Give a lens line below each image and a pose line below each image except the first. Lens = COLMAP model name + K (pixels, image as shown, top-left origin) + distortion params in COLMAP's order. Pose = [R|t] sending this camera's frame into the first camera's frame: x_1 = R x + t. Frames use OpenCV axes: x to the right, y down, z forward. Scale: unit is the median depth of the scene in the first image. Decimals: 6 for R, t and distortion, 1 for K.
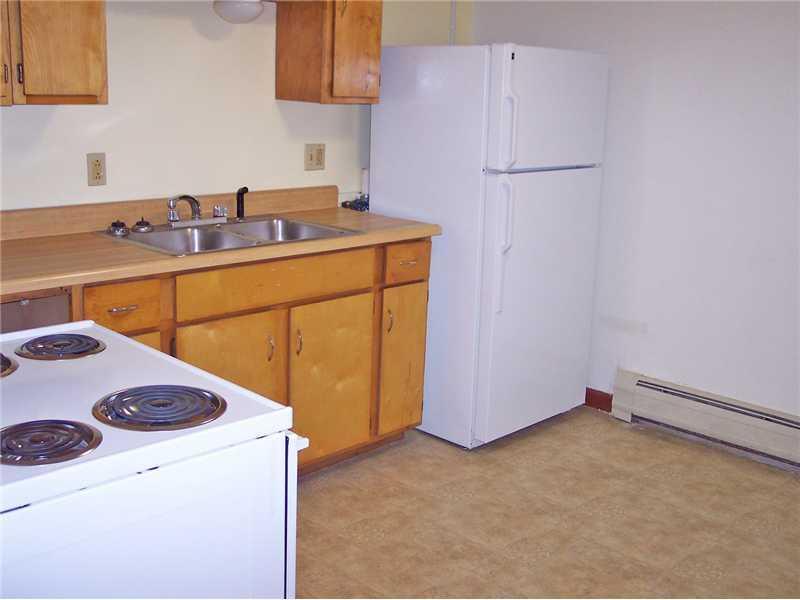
lens RADIAL K [[948.4, 0, 400.0], [0, 948.4, 300.0], [0, 0, 1]] dist [-0.160136, 0.020227]
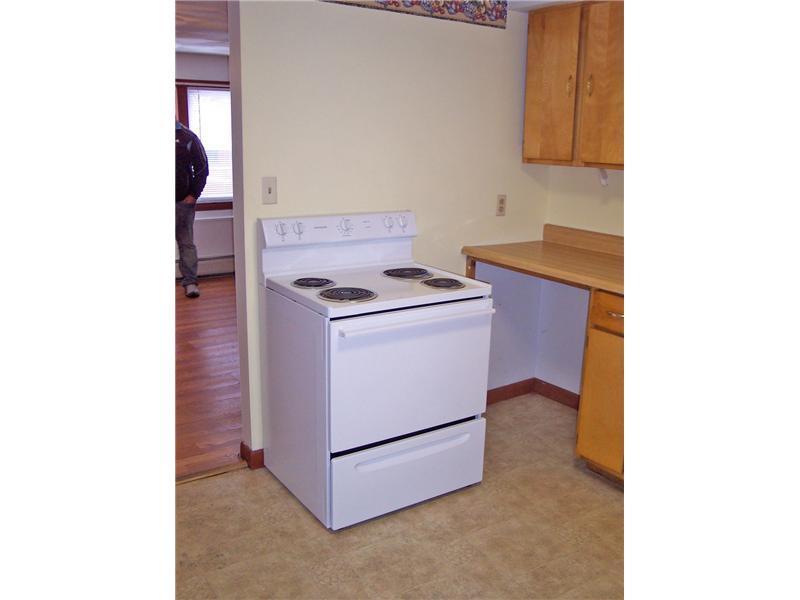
lens RADIAL K [[757.6, 0, 400.0], [0, 757.6, 300.0], [0, 0, 1]] dist [-0.122494, 0.386545]
pose [[-0.222291, 0.173029, -0.959504, 0.670756], [-0.252778, 0.940248, 0.228118, -0.146241], [0.941642, 0.293250, -0.165271, 0.673048]]
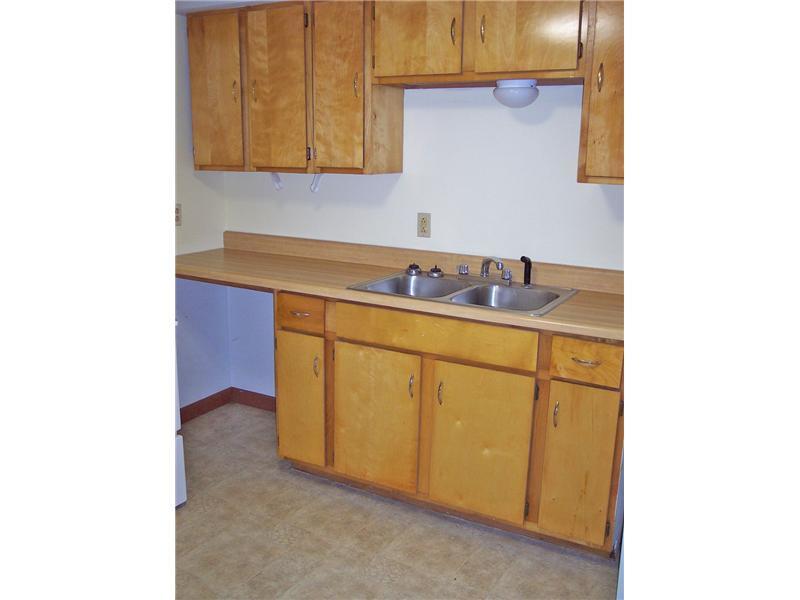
lens RADIAL K [[757.6, 0, 400.0], [0, 757.6, 300.0], [0, 0, 1]] dist [-0.122494, 0.386545]
pose [[0.201268, 0.167589, -0.965093, 0.667884], [-0.224801, 0.966861, 0.121015, -0.145685], [0.953392, 0.192598, 0.232272, 0.670068]]
